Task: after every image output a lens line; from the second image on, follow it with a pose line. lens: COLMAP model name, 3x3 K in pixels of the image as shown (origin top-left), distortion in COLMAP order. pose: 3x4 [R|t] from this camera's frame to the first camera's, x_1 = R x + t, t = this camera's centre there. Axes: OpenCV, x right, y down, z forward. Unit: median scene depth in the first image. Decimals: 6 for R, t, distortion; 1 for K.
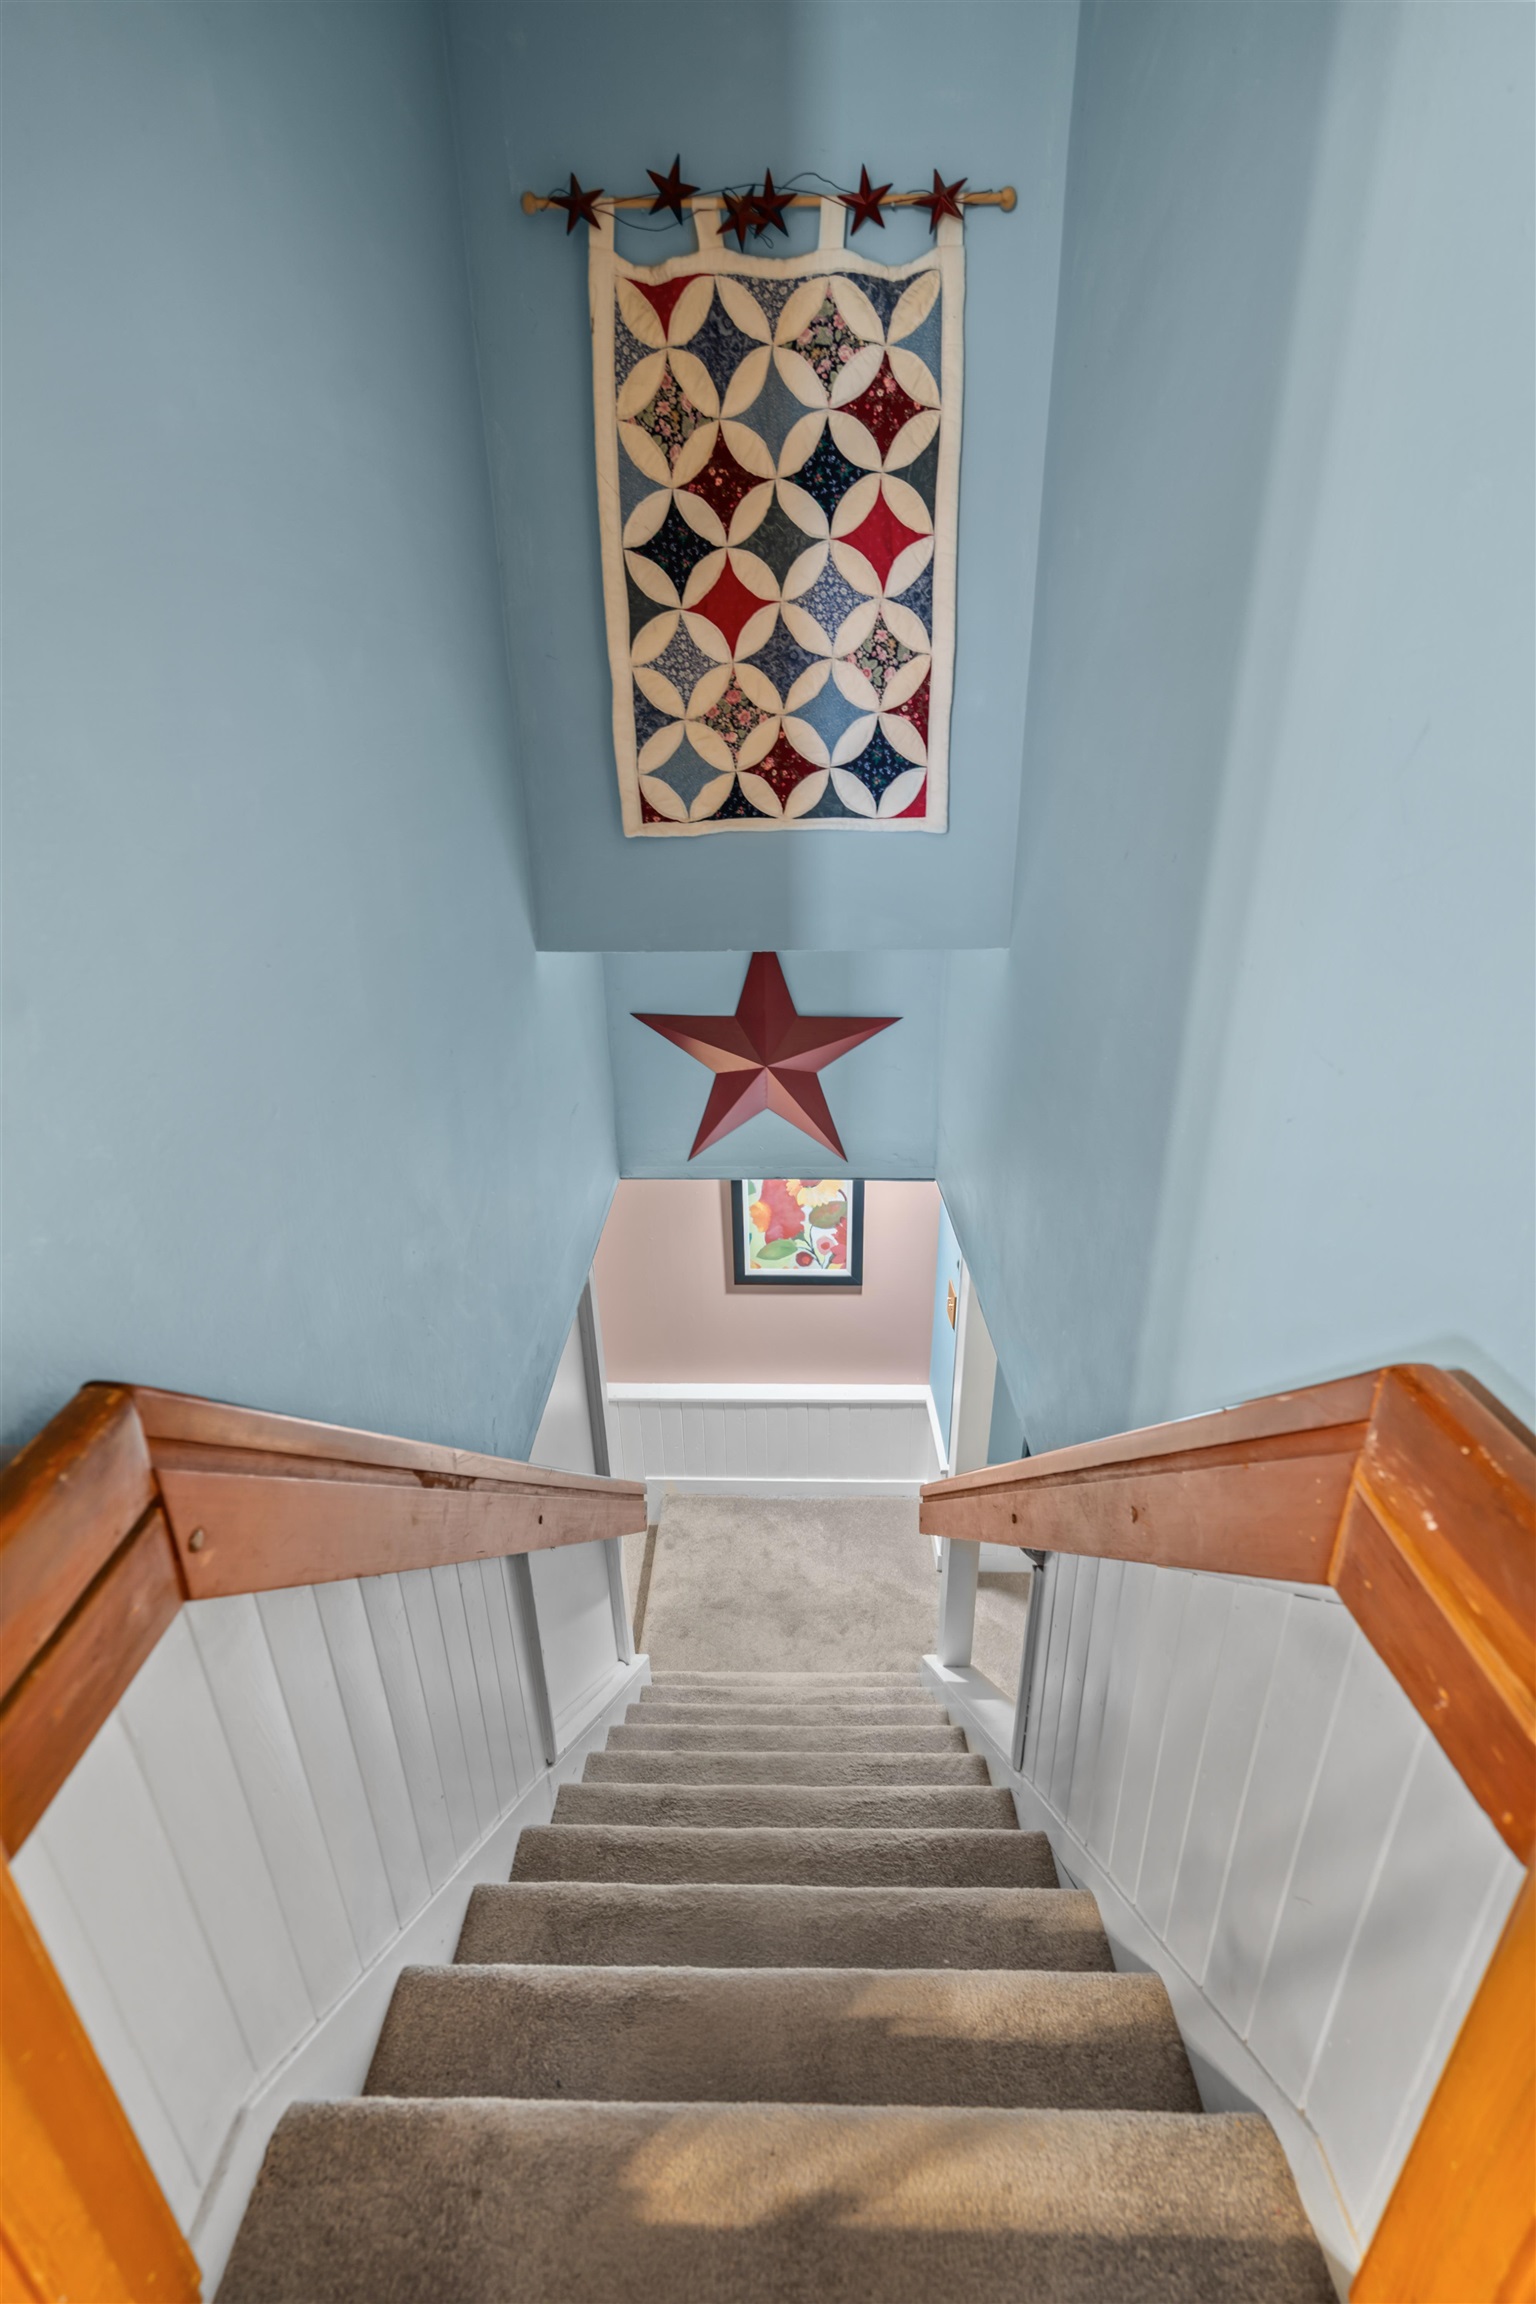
lens RADIAL K [[1052.1, 0, 788.6], [0, 1052.1, 1123.5], [0, 0, 1]] dist [-0.001187, 0.002569]
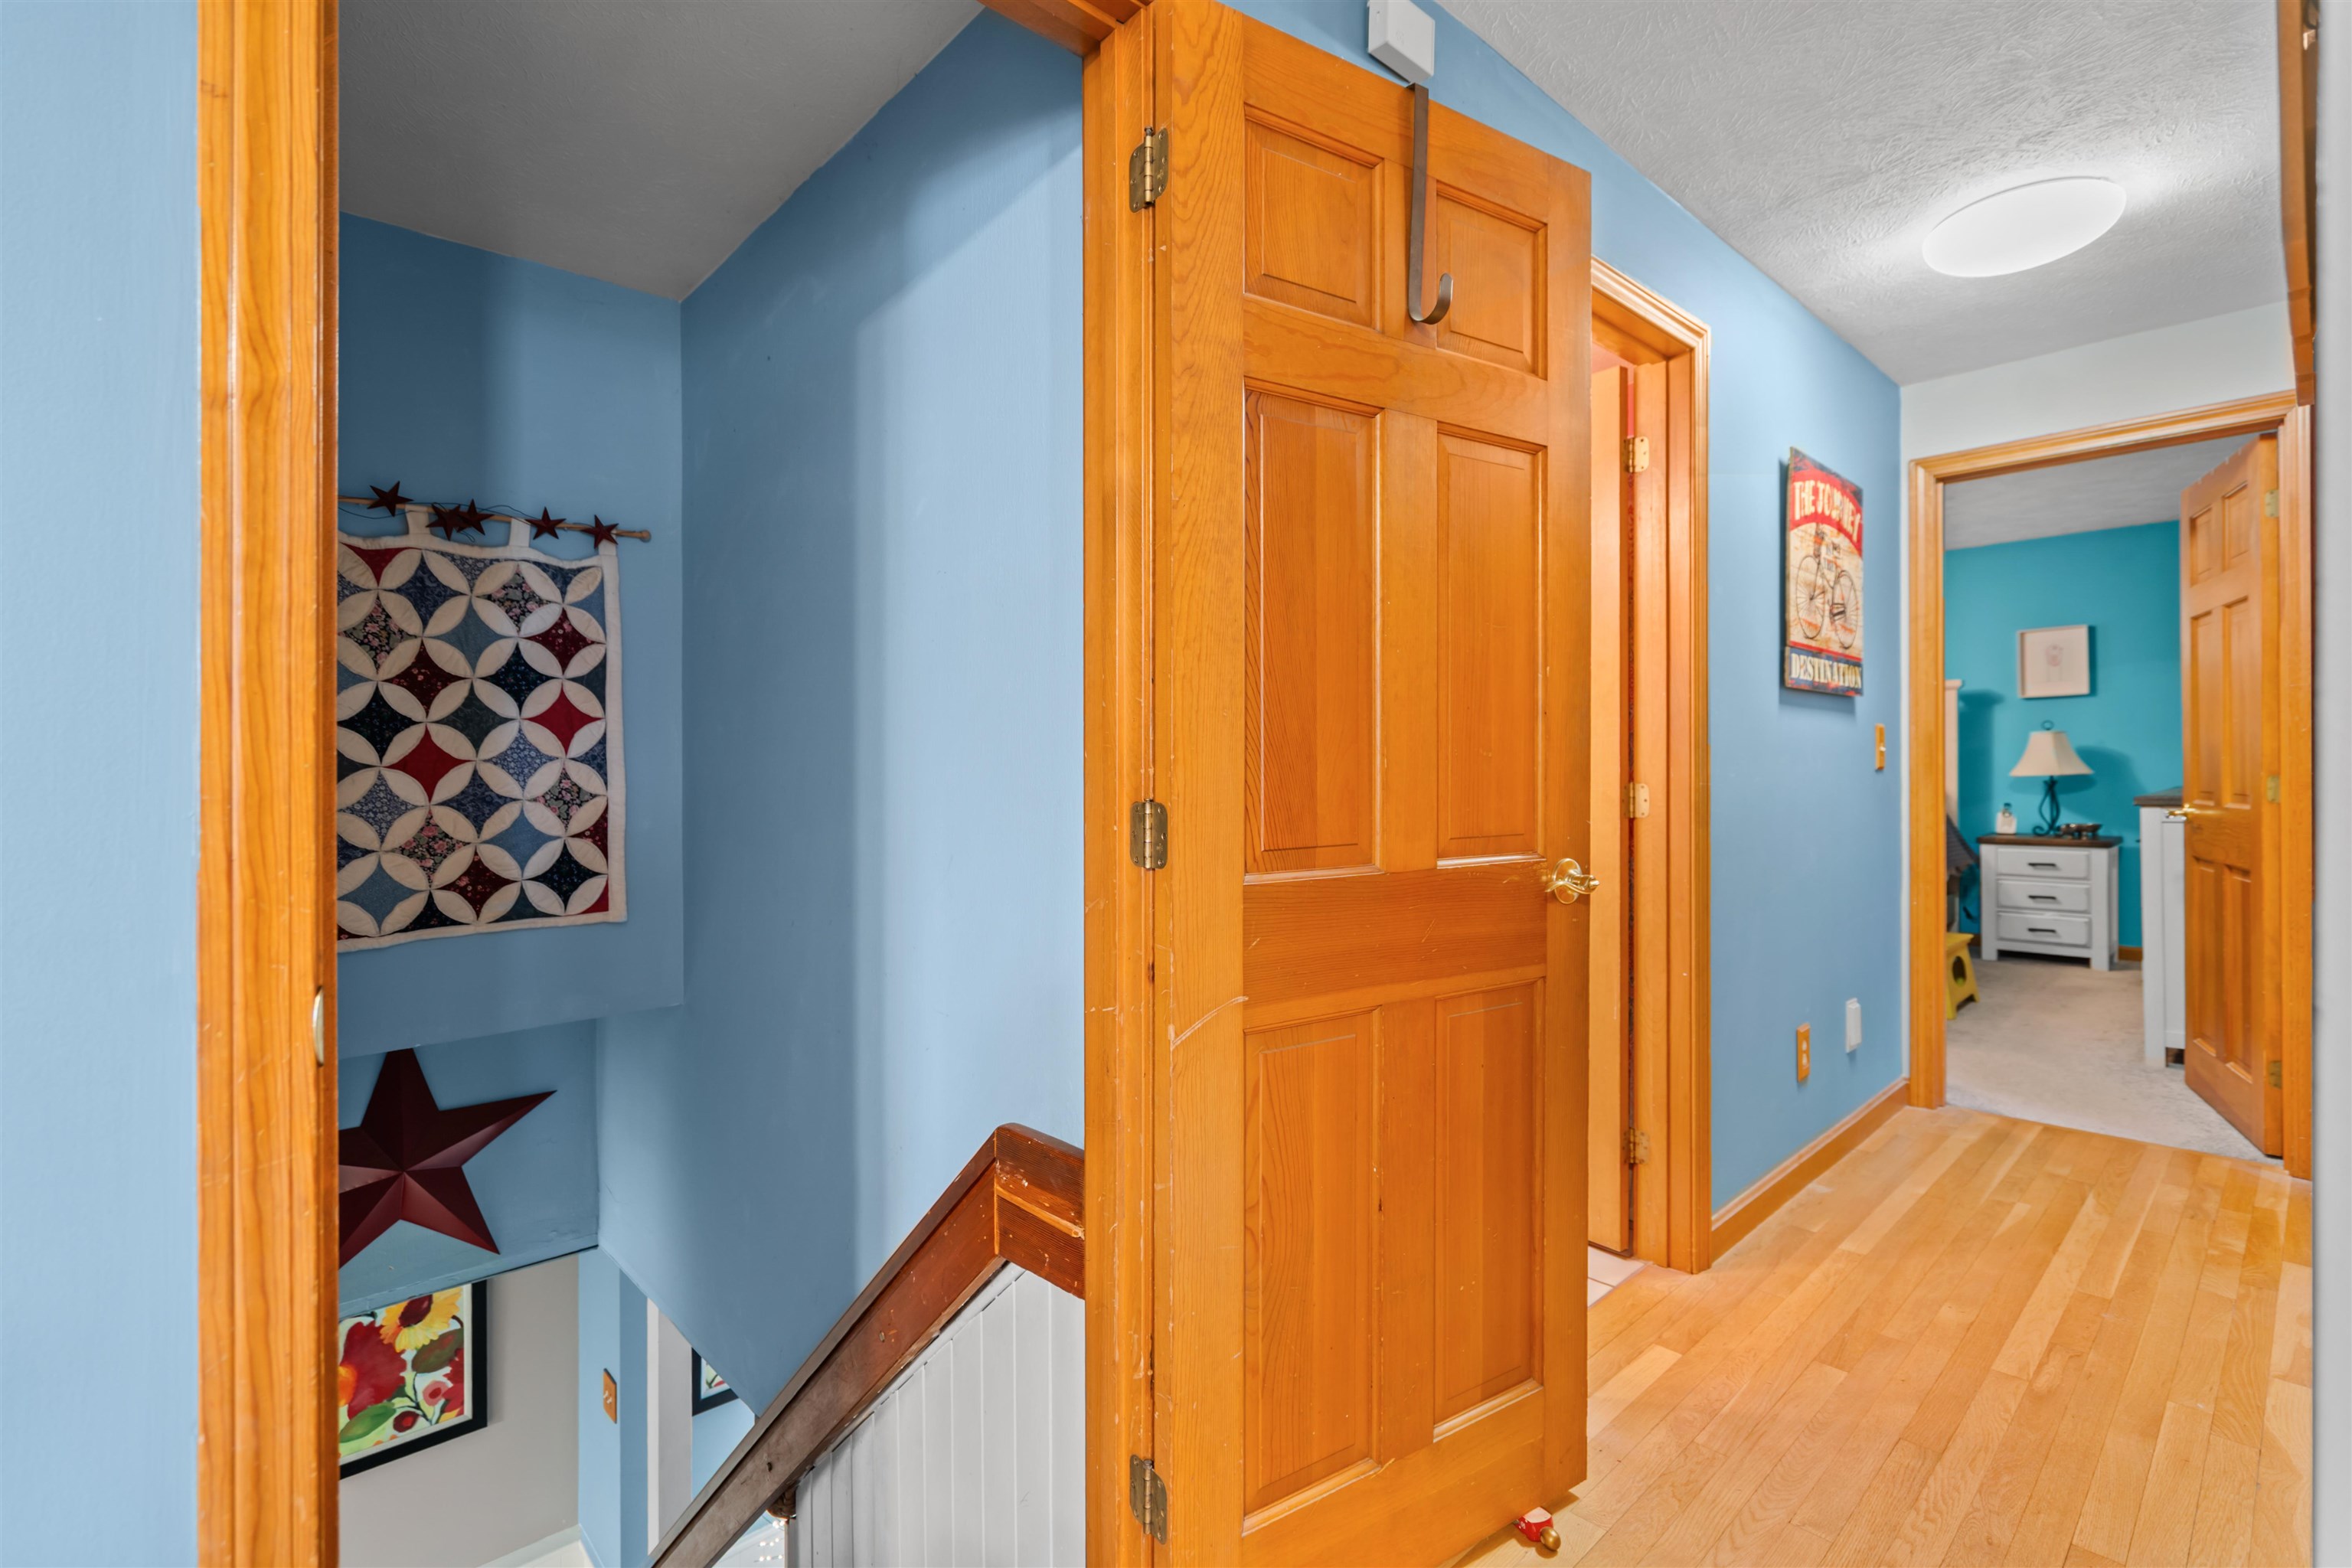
lens RADIAL K [[1074.0, 0, 1169.6], [0, 1074.0, 747.6], [0, 0, 1]] dist [-0.001187, 0.002569]
pose [[0.734520, 0.003852, 0.678577, -0.273648], [0.261923, 0.920882, -0.288744, 0.088665], [-0.626001, 0.389822, 0.675397, -0.418728]]
